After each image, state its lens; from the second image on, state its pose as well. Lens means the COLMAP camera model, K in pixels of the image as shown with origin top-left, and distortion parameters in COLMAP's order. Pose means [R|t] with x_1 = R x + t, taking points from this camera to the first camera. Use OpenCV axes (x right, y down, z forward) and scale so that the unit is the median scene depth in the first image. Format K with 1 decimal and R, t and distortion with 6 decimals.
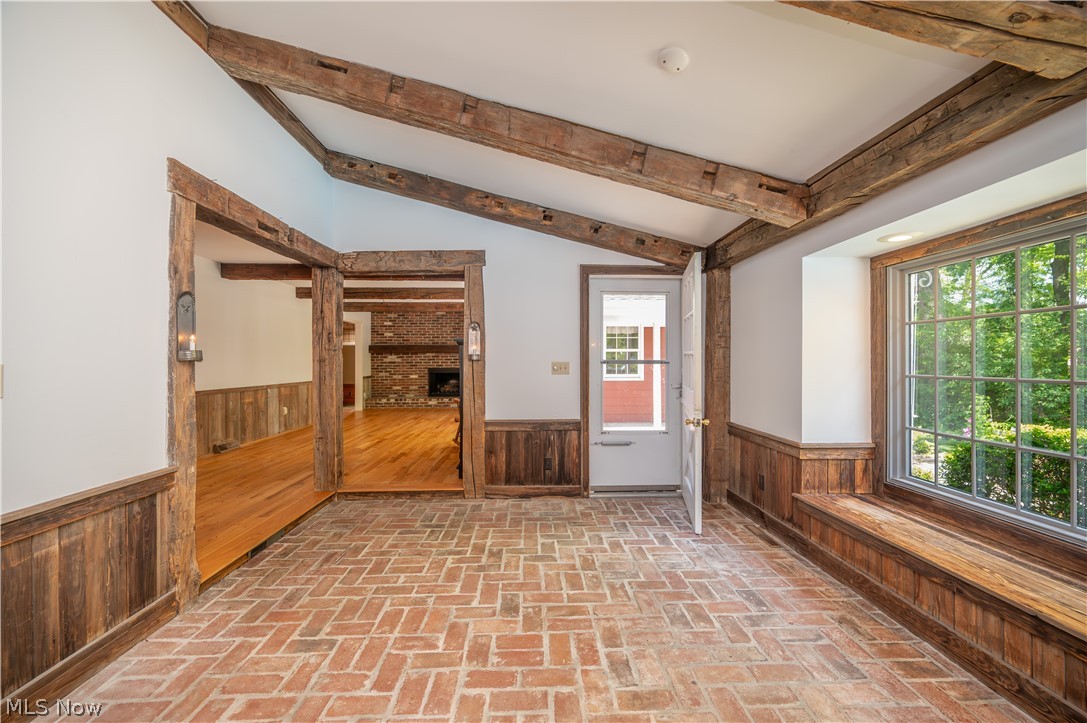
lens RADIAL K [[433.2, 0, 543.5], [0, 433.2, 361.5], [0, 0, 1]] dist [0.000195, 0.000050]
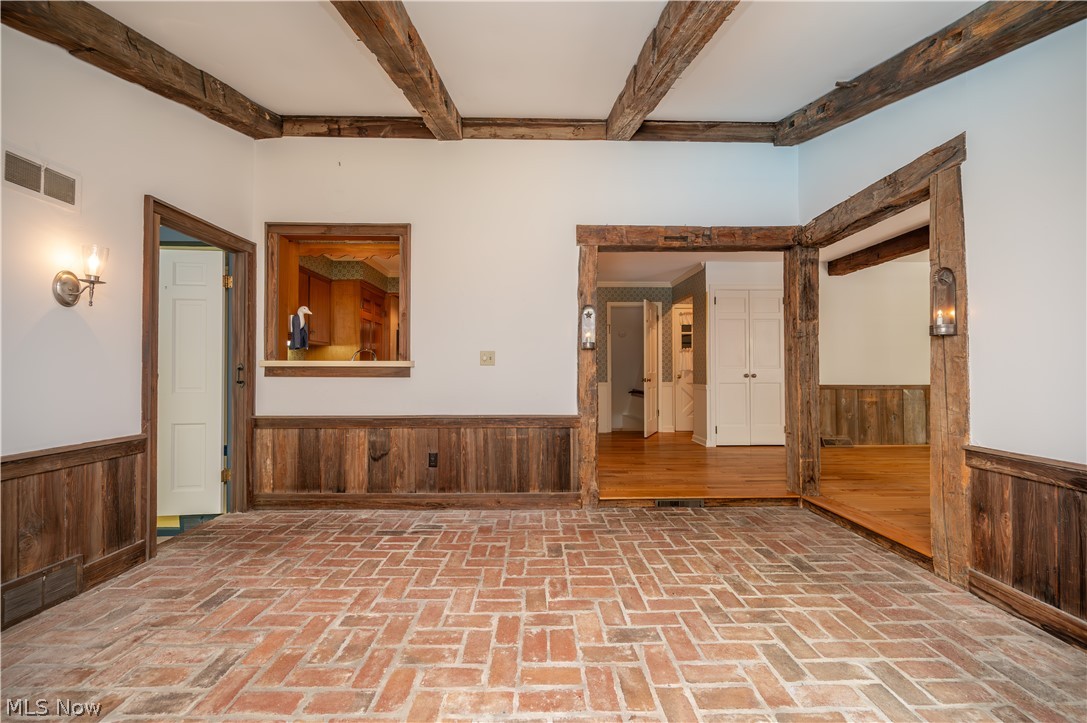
lens RADIAL K [[437.0, 0, 542.0], [0, 437.0, 365.1], [0, 0, 1]] dist [-0.001039, -0.000122]
pose [[-0.017924, -0.013426, -0.999749, 0.578628], [0.000568, 0.999910, -0.013438, 0.059272], [0.999839, -0.000809, -0.017915, 0.665432]]
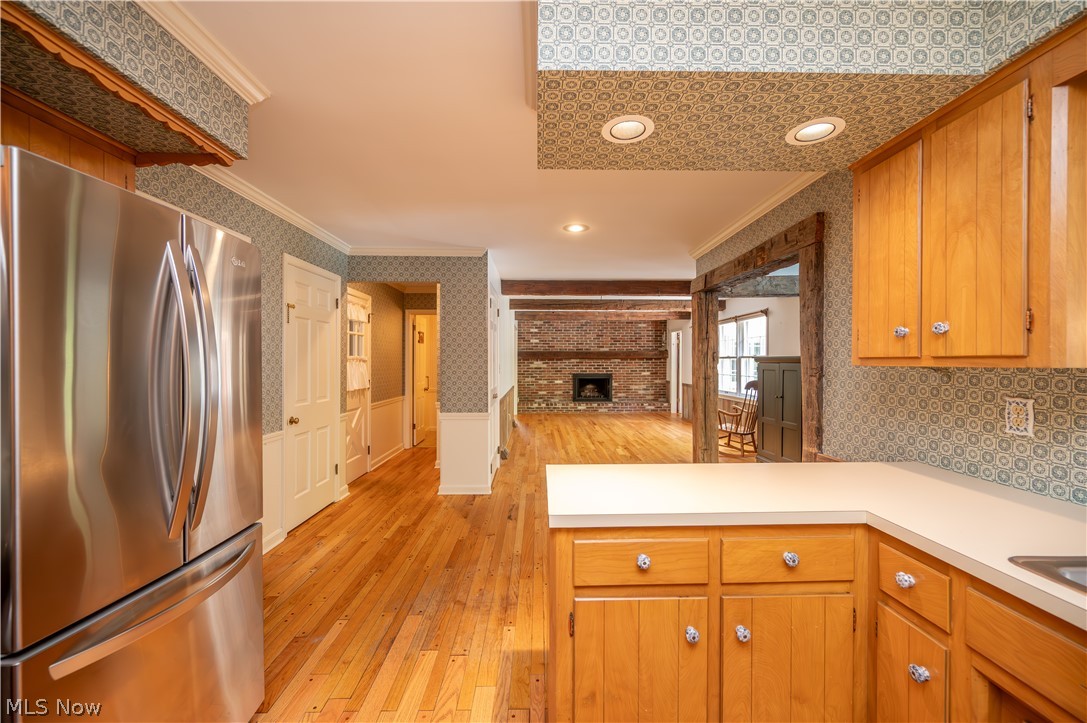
lens RADIAL K [[433.2, 0, 543.5], [0, 433.2, 361.5], [0, 0, 1]] dist [0.000195, 0.000050]
pose [[0.999878, 0.003391, -0.015219, -1.212848], [-0.003363, 0.999993, 0.001888, -0.058304], [0.015225, -0.001836, 0.999882, -0.117743]]
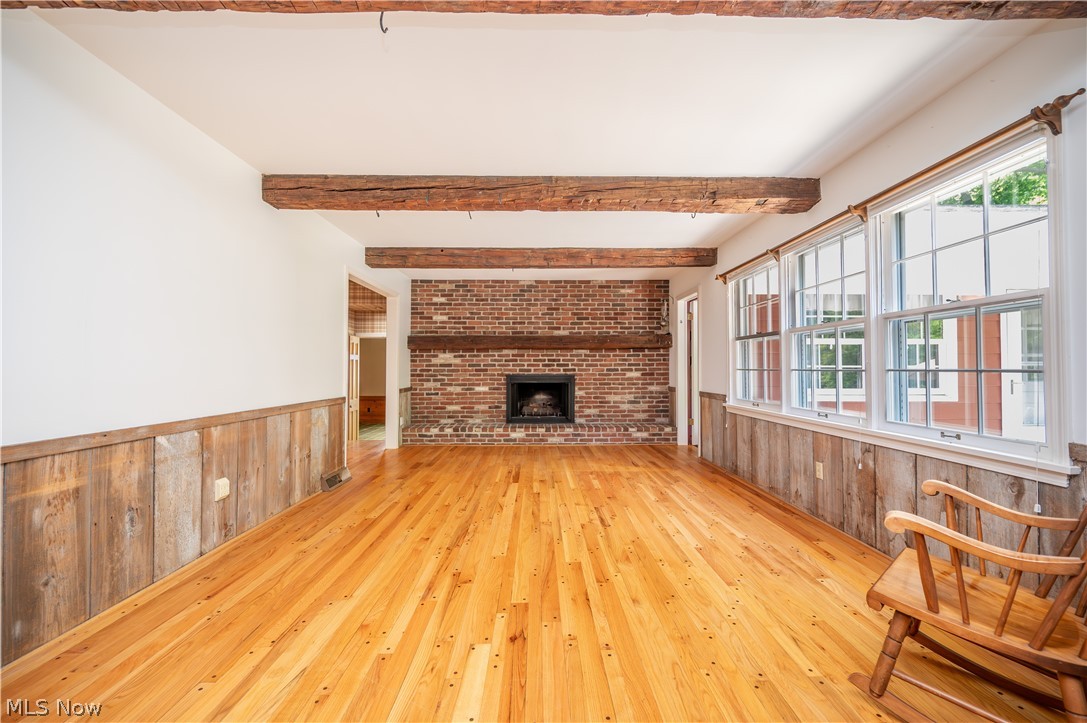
lens RADIAL K [[433.2, 0, 543.5], [0, 433.2, 361.5], [0, 0, 1]] dist [0.000195, 0.000050]
pose [[0.999774, 0.003255, -0.020994, -0.767295], [-0.003579, 0.999875, -0.015414, 0.023252], [0.020941, 0.015485, 0.999661, 1.546327]]
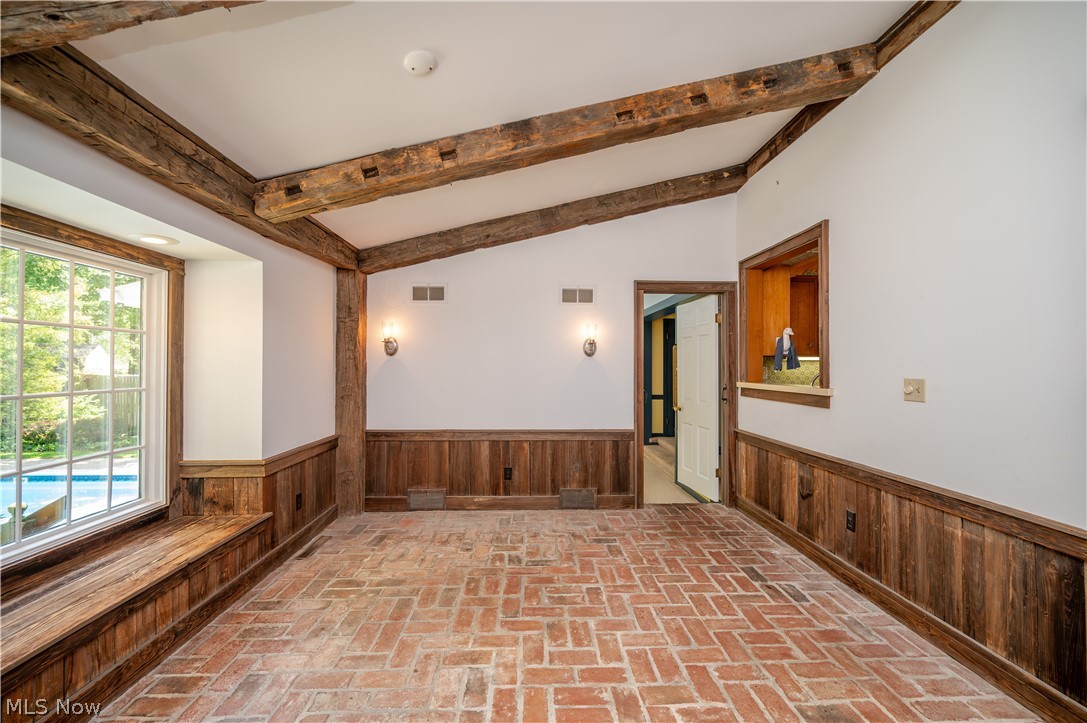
lens RADIAL K [[433.2, 0, 543.5], [0, 433.2, 361.5], [0, 0, 1]] dist [0.000195, 0.000050]
pose [[-0.999982, -0.002327, -0.005575, 0.019147], [-0.002257, 0.999920, -0.012432, -0.015917], [0.005604, -0.012419, -0.999907, 1.252329]]
